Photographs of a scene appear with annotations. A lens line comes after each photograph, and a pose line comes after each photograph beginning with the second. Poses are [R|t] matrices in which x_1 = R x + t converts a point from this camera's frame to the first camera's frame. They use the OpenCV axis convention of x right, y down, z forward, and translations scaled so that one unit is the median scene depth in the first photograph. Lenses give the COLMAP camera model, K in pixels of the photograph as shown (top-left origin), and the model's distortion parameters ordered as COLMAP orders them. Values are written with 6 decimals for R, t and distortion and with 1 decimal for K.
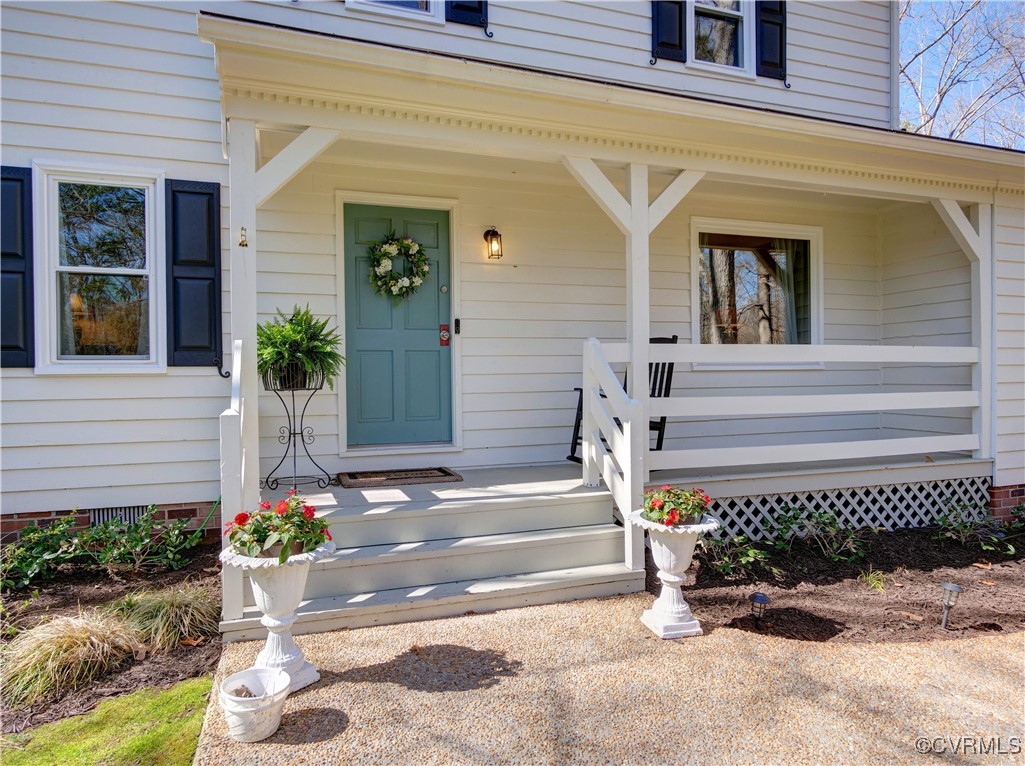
lens RADIAL K [[645.0, 0, 512.5], [0, 645.0, 383.0], [0, 0, 1]] dist [-0.000952, 0.000126]
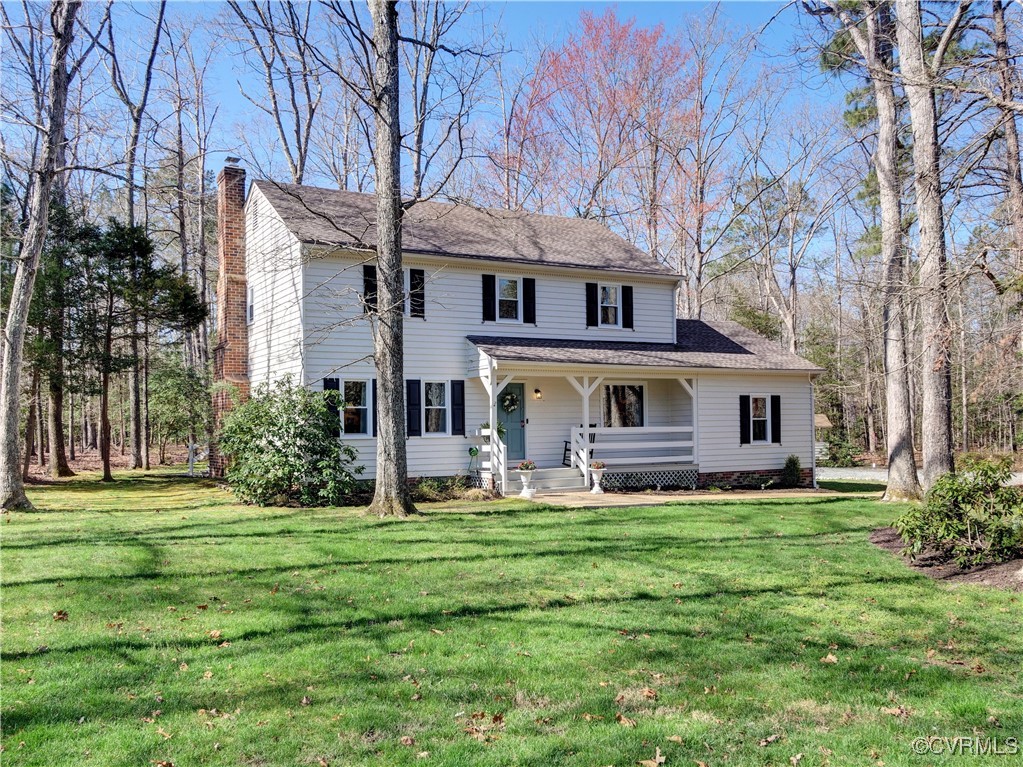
lens RADIAL K [[921.7, 0, 511.5], [0, 921.7, 383.5], [0, 0, 1]] dist [-0.001363, -0.000108]
pose [[0.986096, 0.003944, 0.166129, -0.917248], [0.007355, 0.997703, -0.067342, 0.029764], [-0.166013, 0.067628, 0.983802, -3.426687]]
